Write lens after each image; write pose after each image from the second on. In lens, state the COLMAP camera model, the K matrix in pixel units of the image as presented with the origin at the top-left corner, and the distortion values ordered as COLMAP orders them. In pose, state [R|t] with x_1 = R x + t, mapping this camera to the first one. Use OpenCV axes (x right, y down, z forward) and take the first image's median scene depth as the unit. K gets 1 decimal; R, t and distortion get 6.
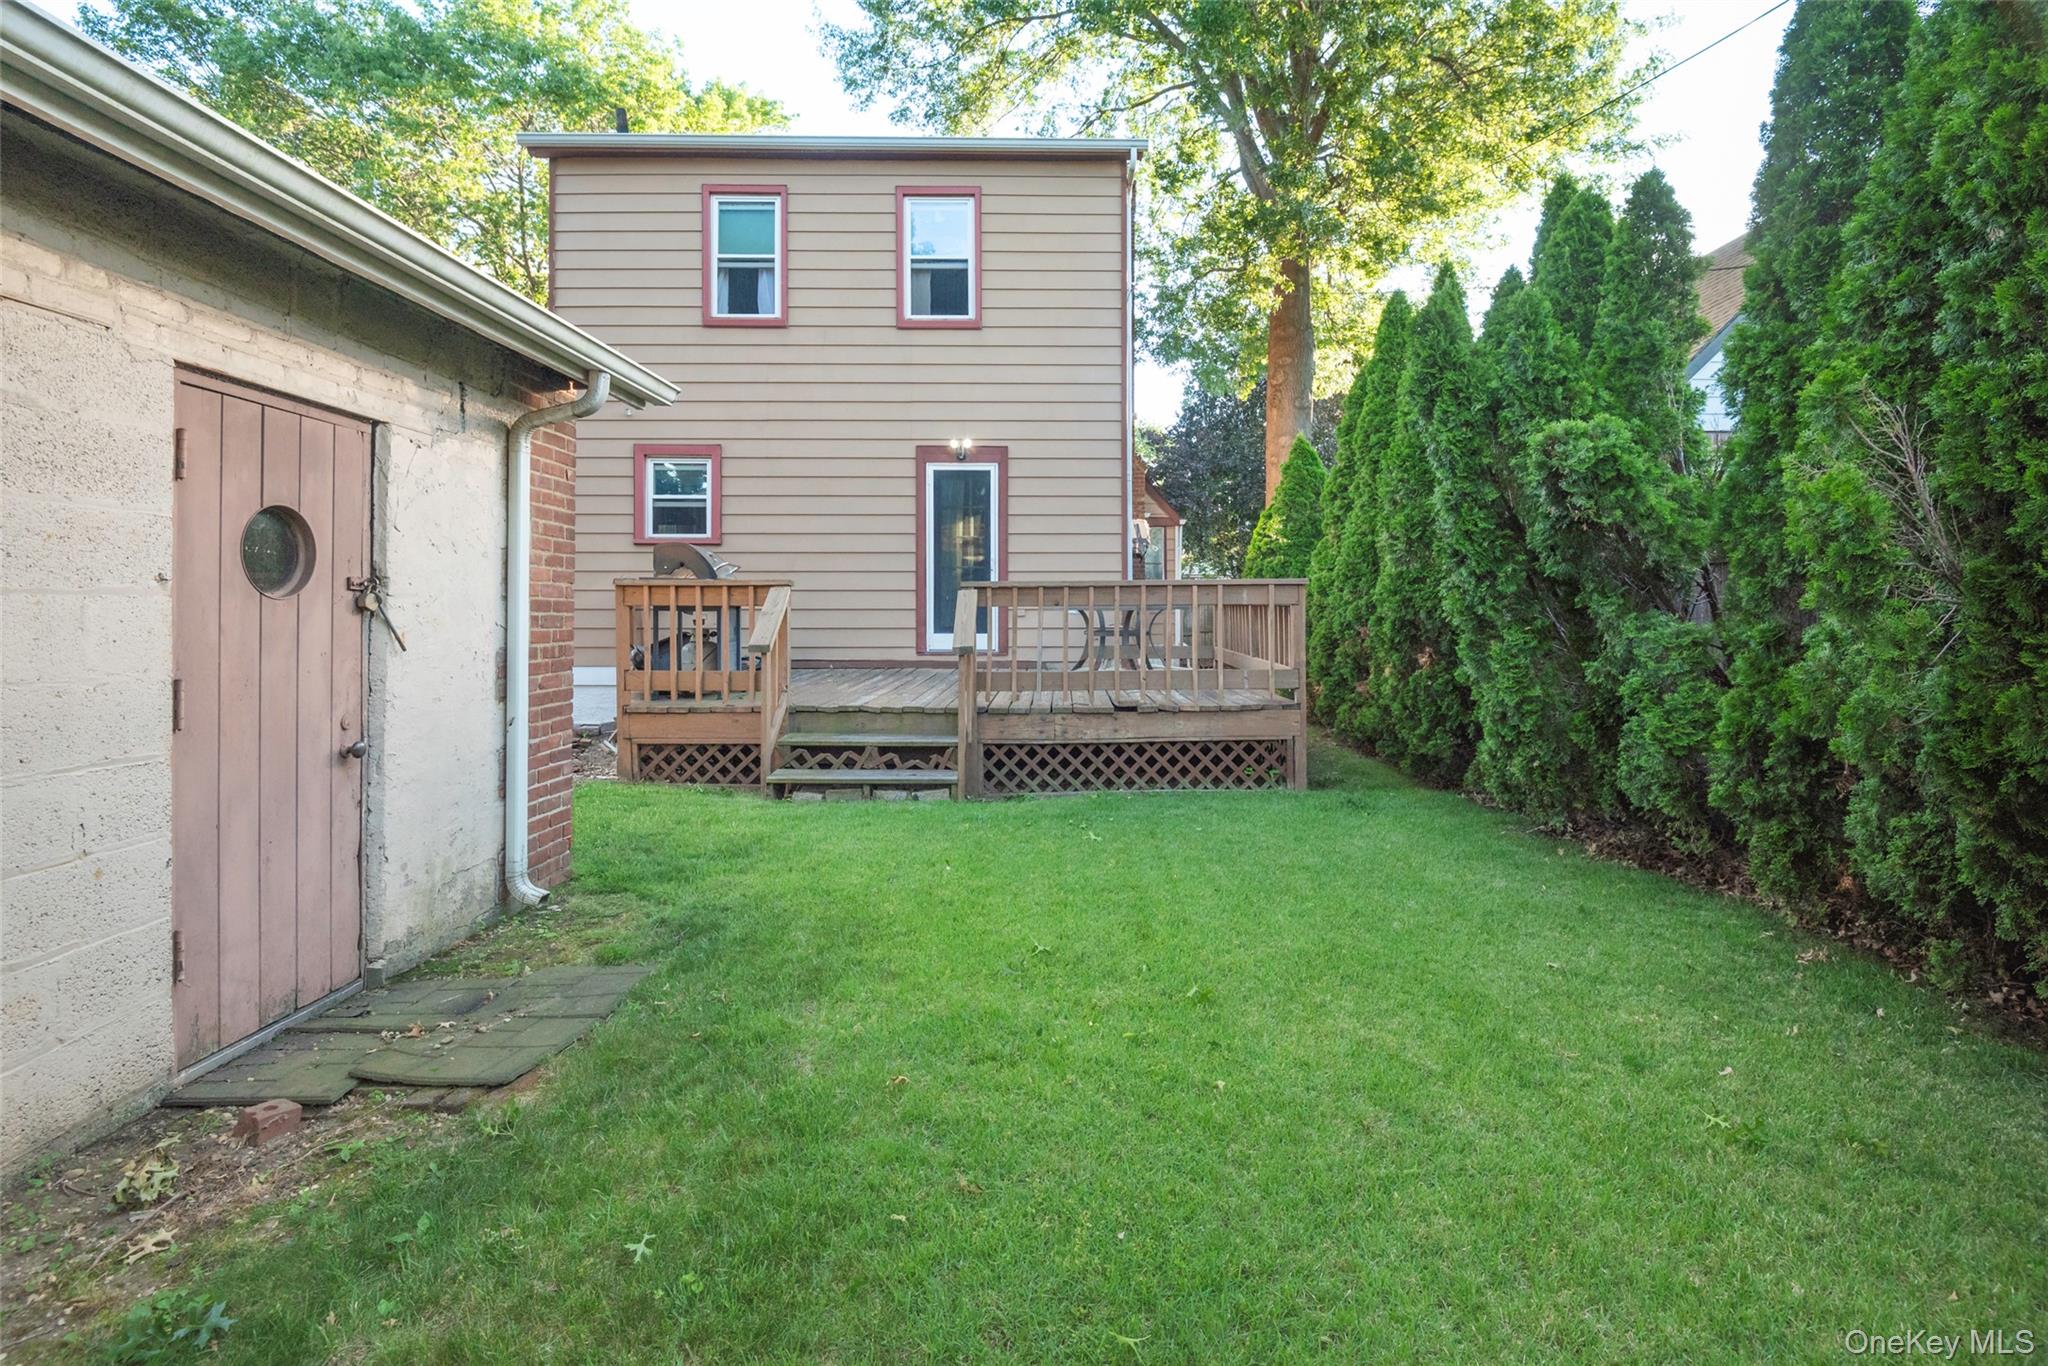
lens RADIAL K [[971.6, 0, 1023.4], [0, 971.6, 676.9], [0, 0, 1]] dist [-0.001216, -0.006708]
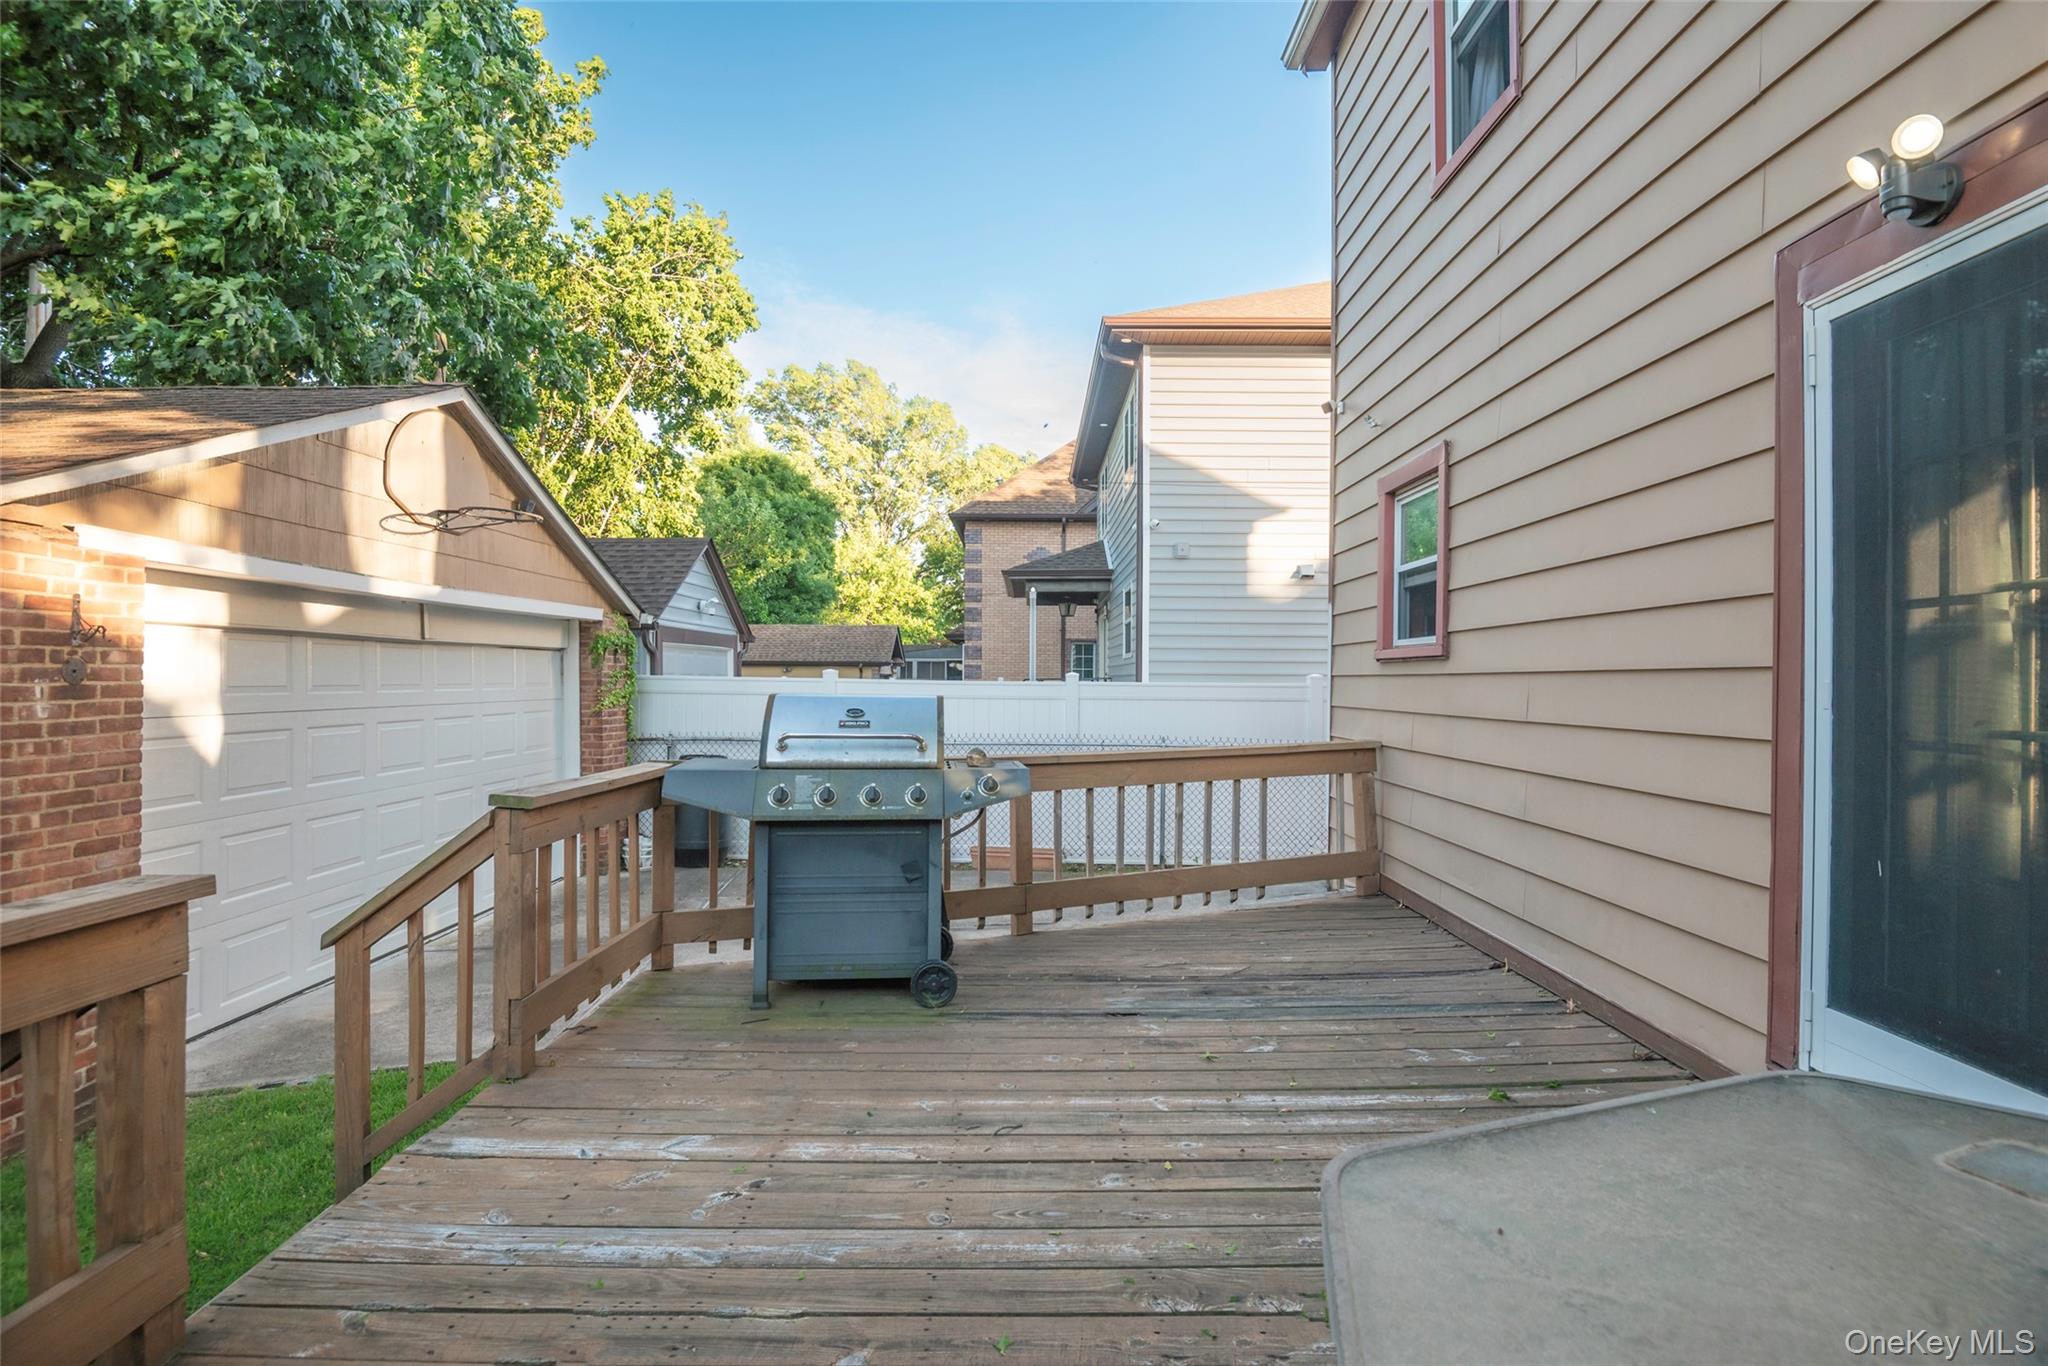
lens RADIAL K [[971.6, 0, 1026.1], [0, 971.6, 674.1], [0, 0, 1]] dist [-0.001216, -0.006708]
pose [[-0.017310, -0.009029, -0.999809, 0.148443], [-0.002369, 0.999957, -0.008989, -0.123354], [0.999847, 0.002213, -0.017331, 0.806624]]
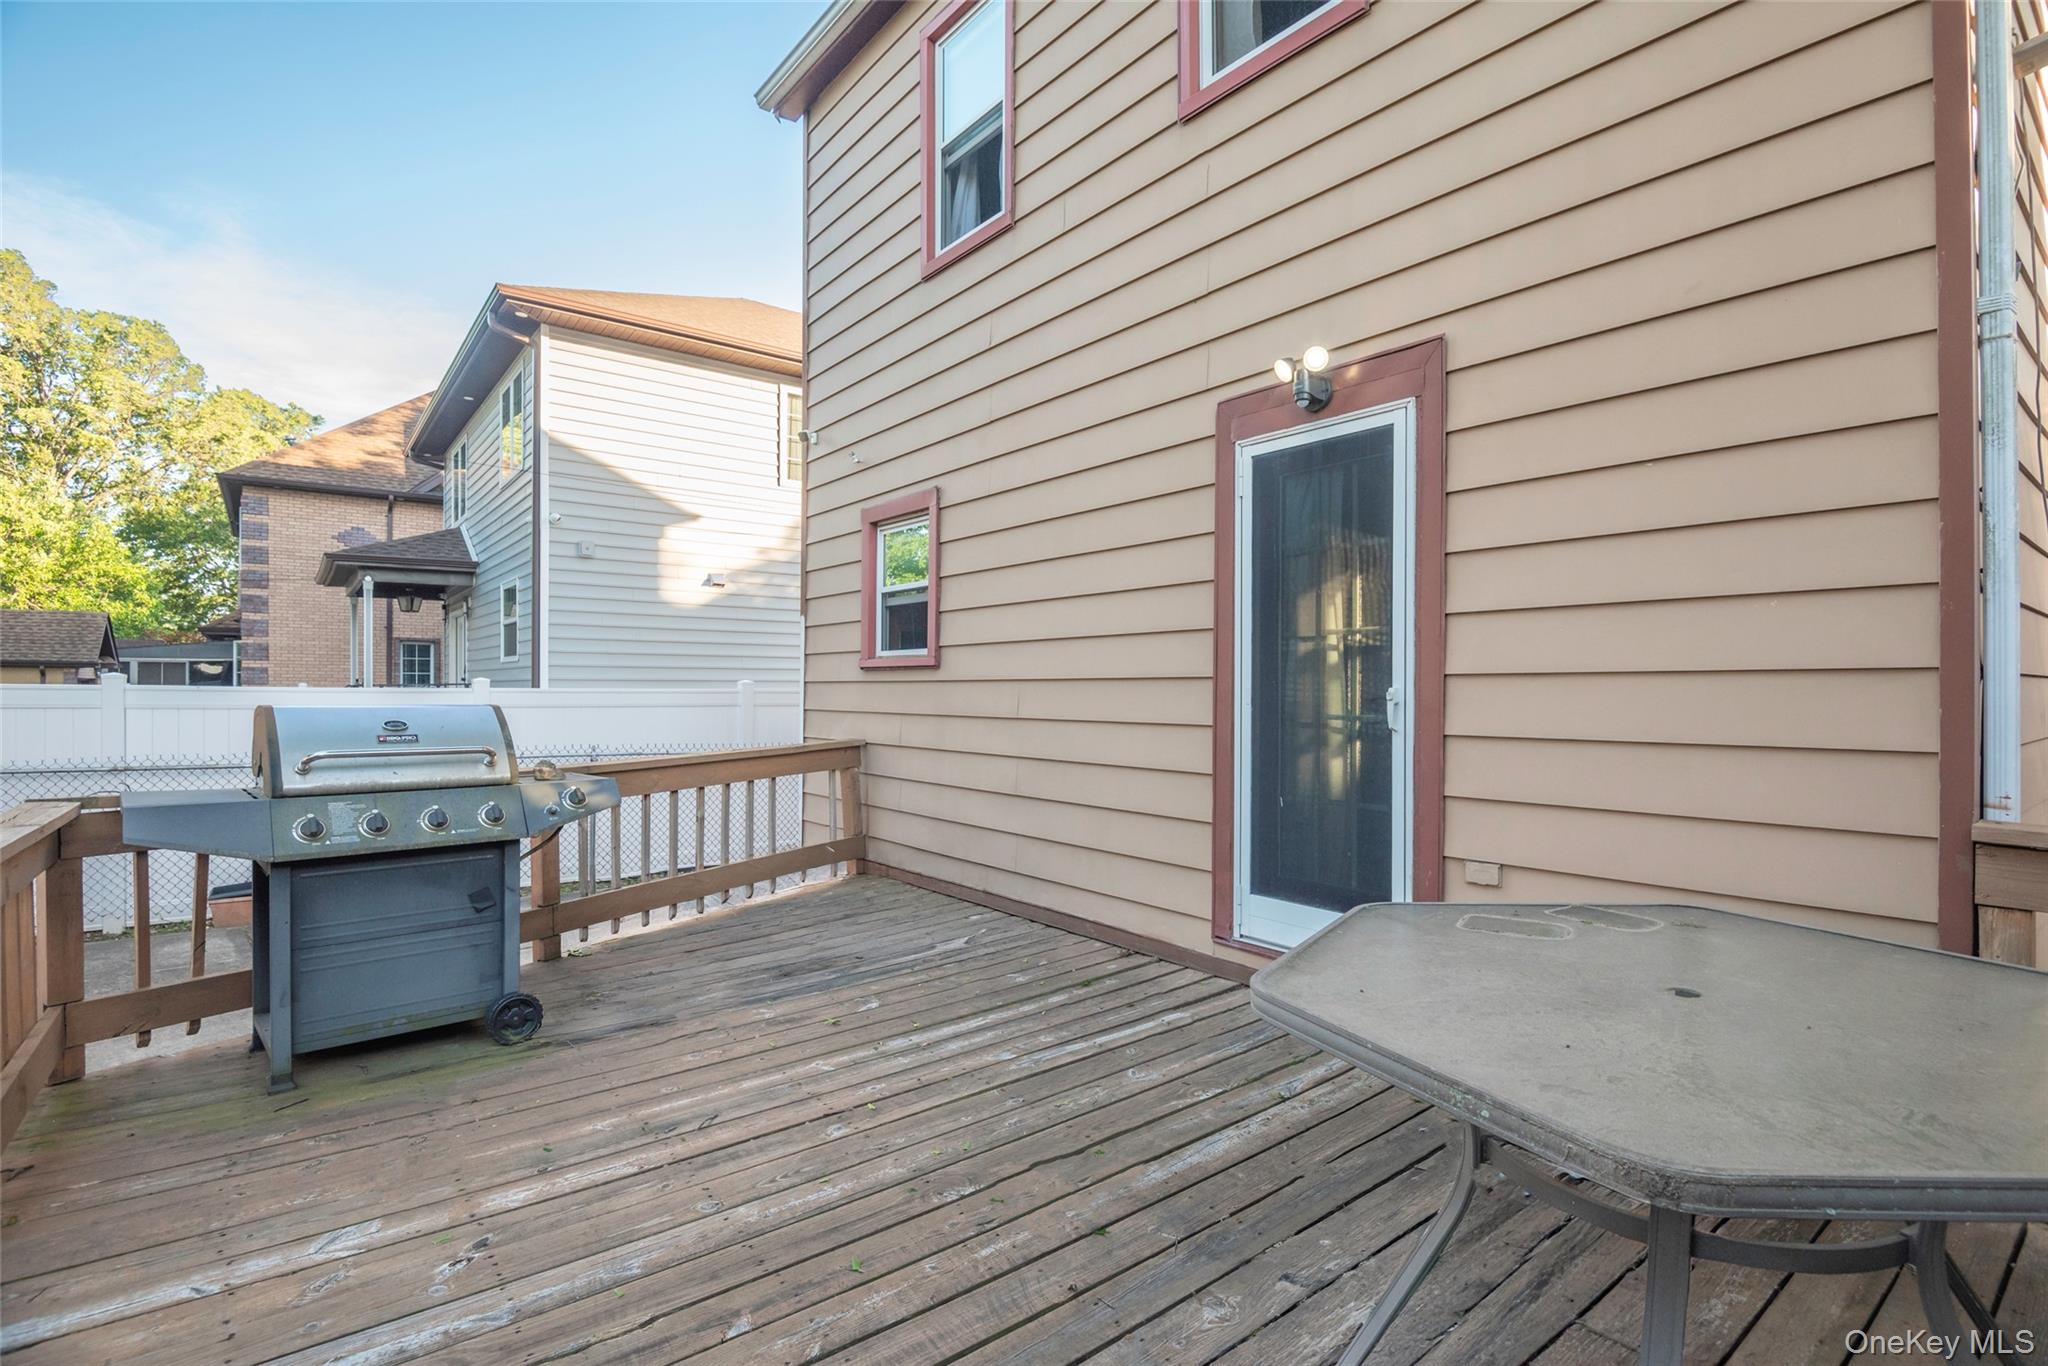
lens RADIAL K [[971.6, 0, 998.5], [0, 971.6, 688.4], [0, 0, 1]] dist [-0.001216, -0.006708]
pose [[0.589530, -0.000675, -0.807746, 0.153059], [0.002142, 0.999997, 0.000727, -0.123980], [0.807743, -0.002159, 0.589530, 0.699753]]
